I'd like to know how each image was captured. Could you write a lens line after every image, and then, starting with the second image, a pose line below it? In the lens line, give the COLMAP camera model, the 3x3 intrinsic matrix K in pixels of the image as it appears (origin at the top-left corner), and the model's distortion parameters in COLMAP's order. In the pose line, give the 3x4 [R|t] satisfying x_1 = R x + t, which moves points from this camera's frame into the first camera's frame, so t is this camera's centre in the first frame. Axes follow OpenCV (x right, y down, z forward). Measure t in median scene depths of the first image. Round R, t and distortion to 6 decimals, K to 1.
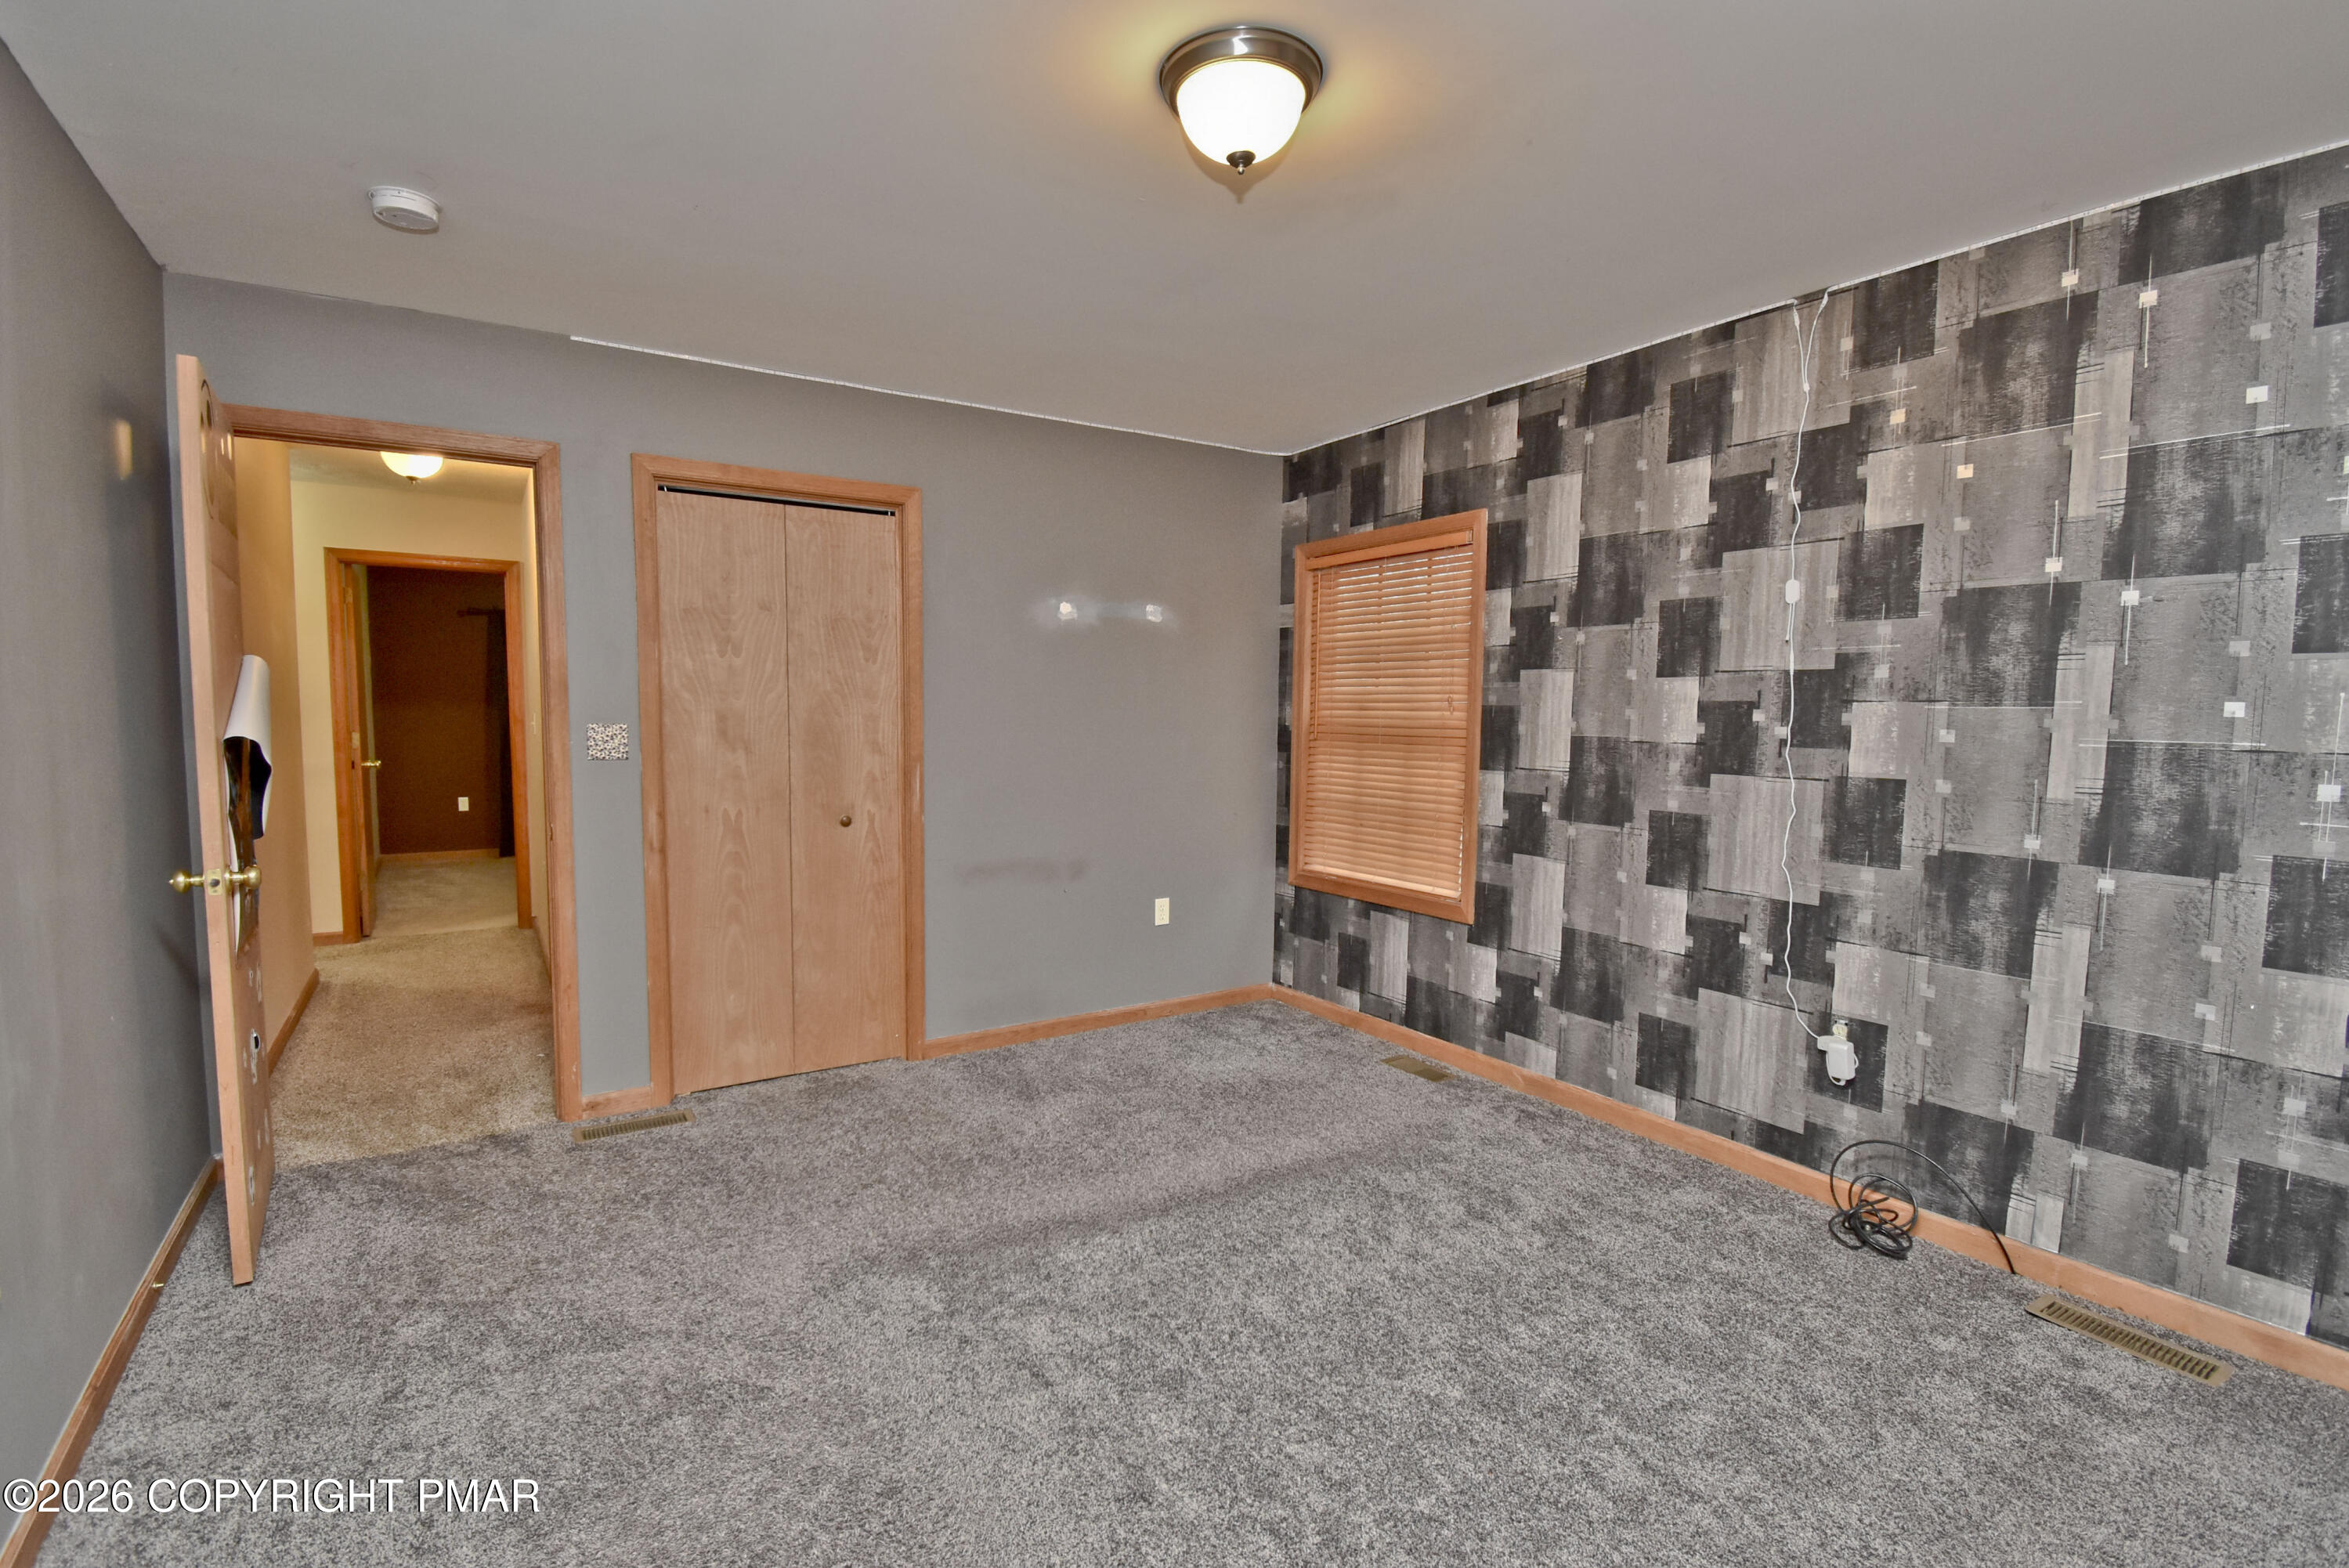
lens RADIAL K [[1109.7, 0, 1156.4], [0, 1109.7, 789.8], [0, 0, 1]] dist [0.007586, -0.017627]
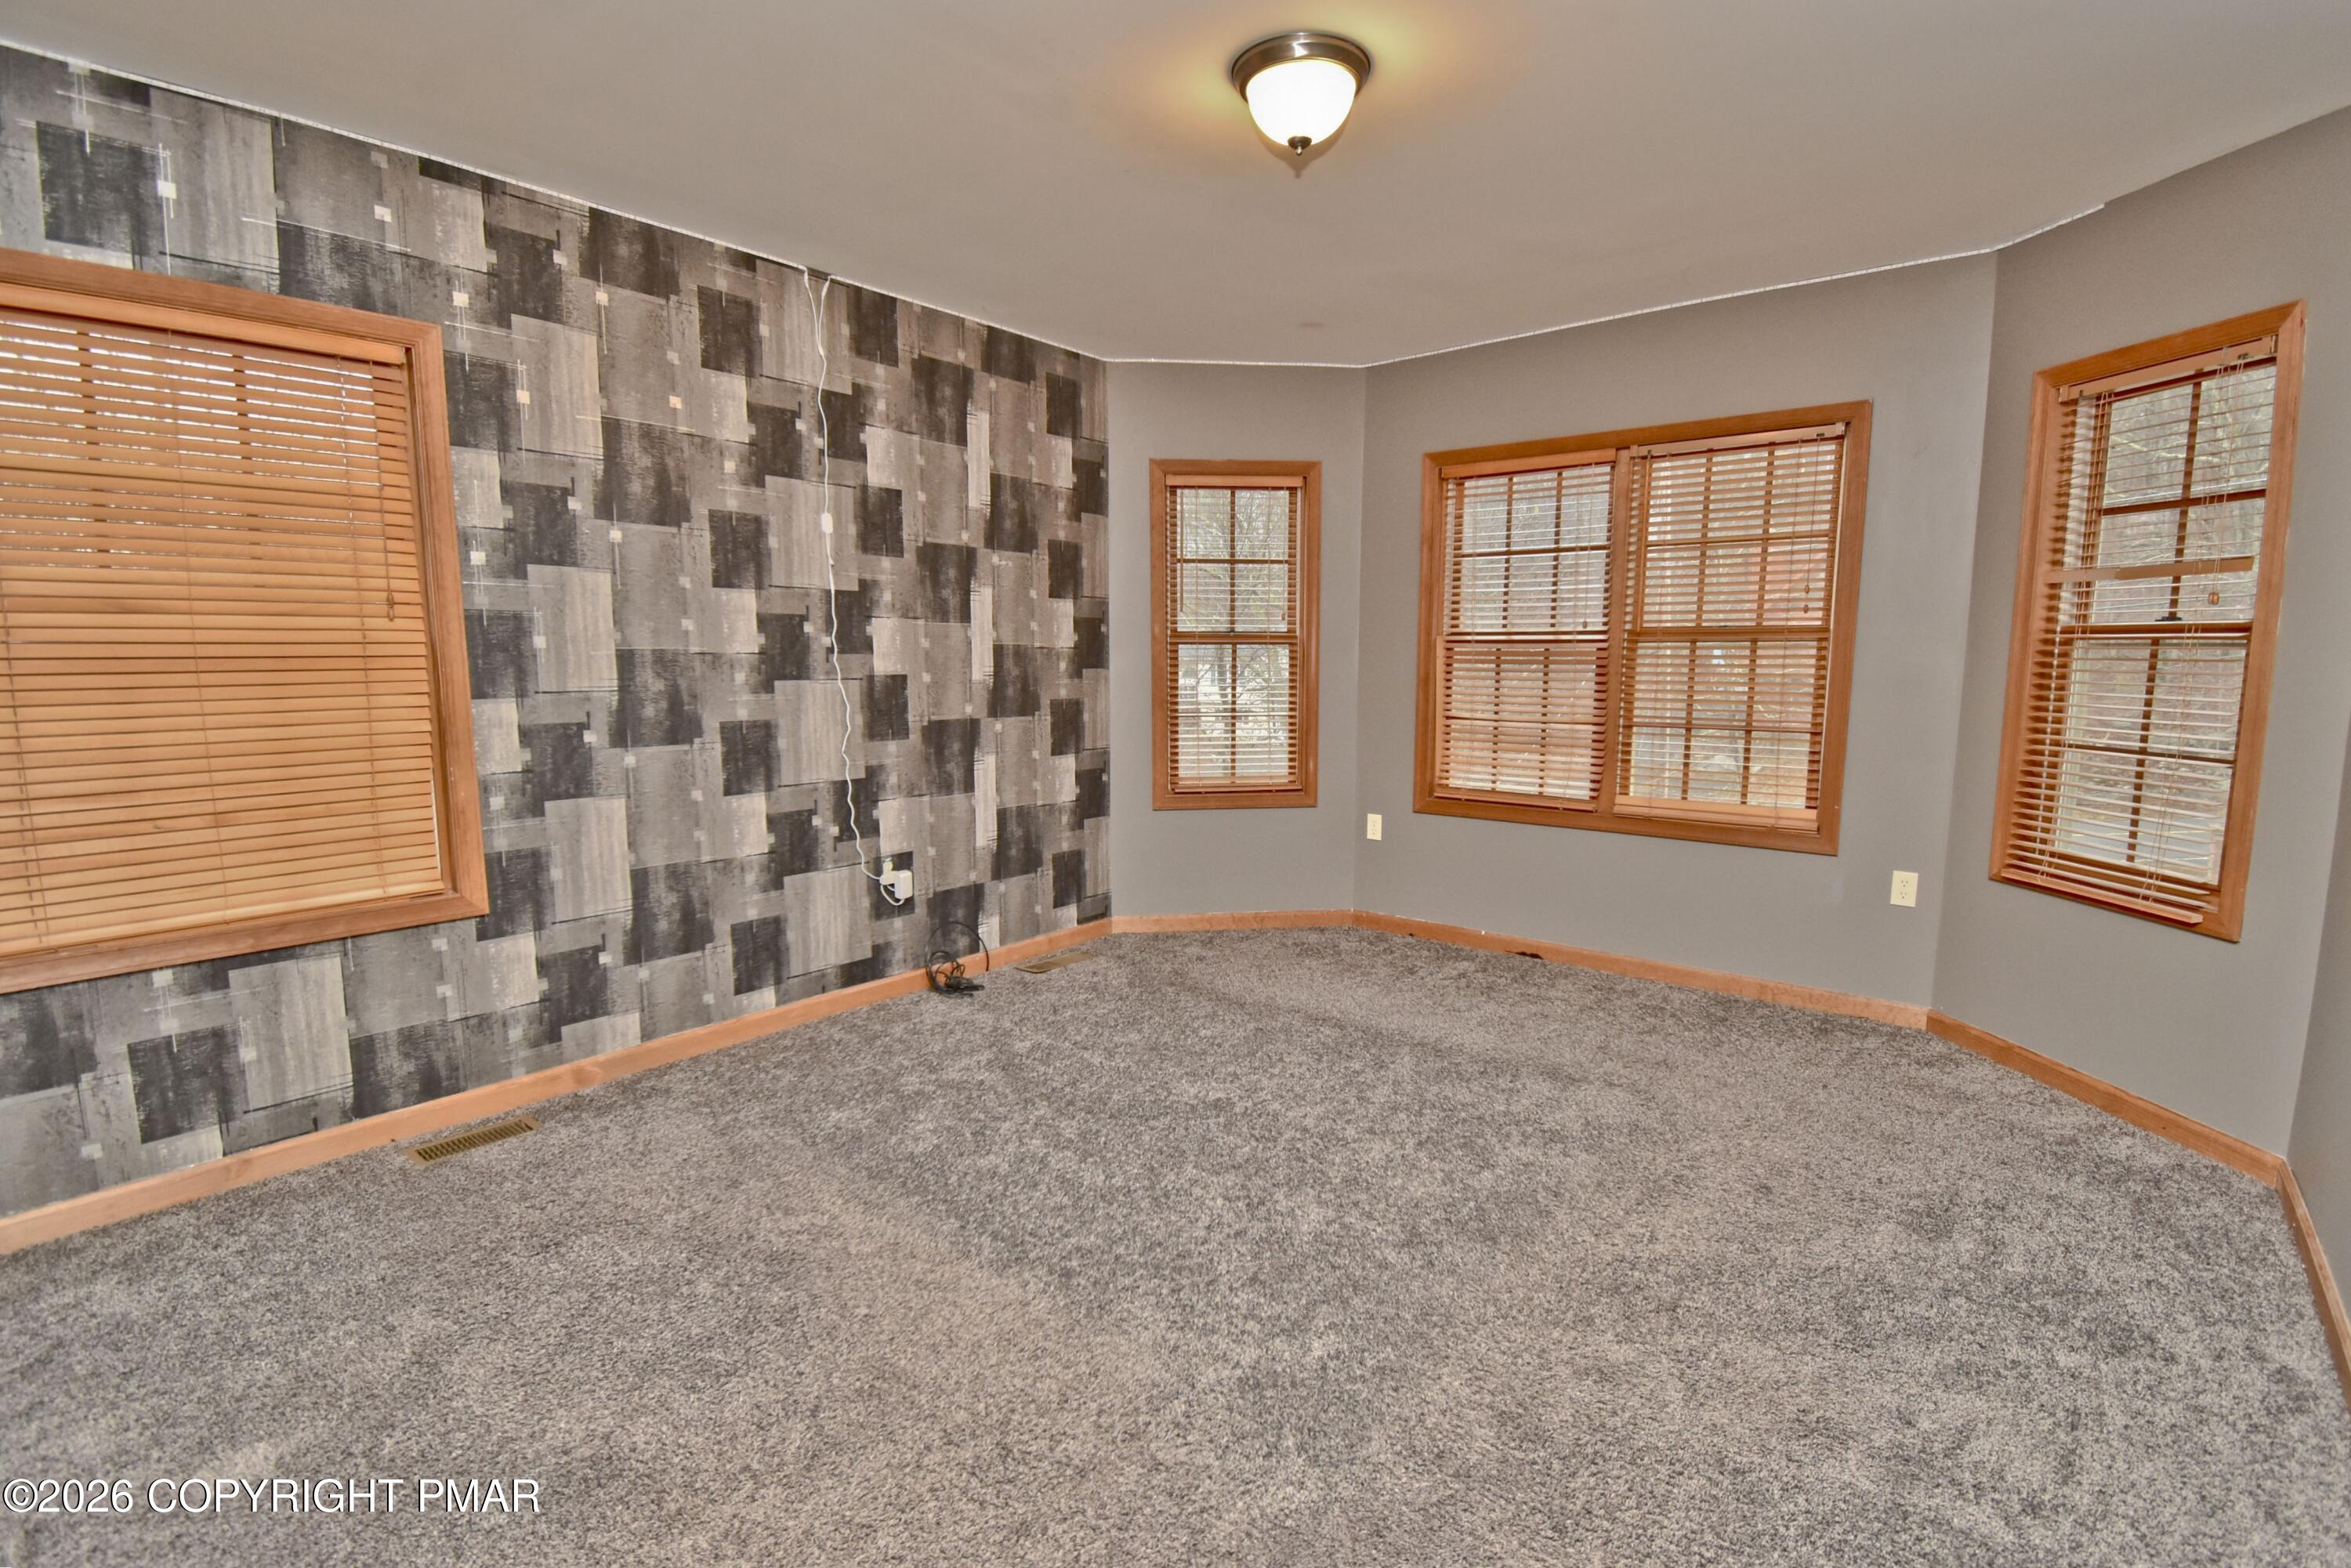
lens RADIAL K [[1110.6, 0, 1154.3], [0, 1110.6, 775.9], [0, 0, 1]] dist [0.007586, -0.017627]
pose [[-0.327248, -0.117170, 0.937646, -0.621700], [0.060246, 0.987677, 0.144449, -0.054496], [-0.943016, 0.103760, -0.316156, 0.954426]]
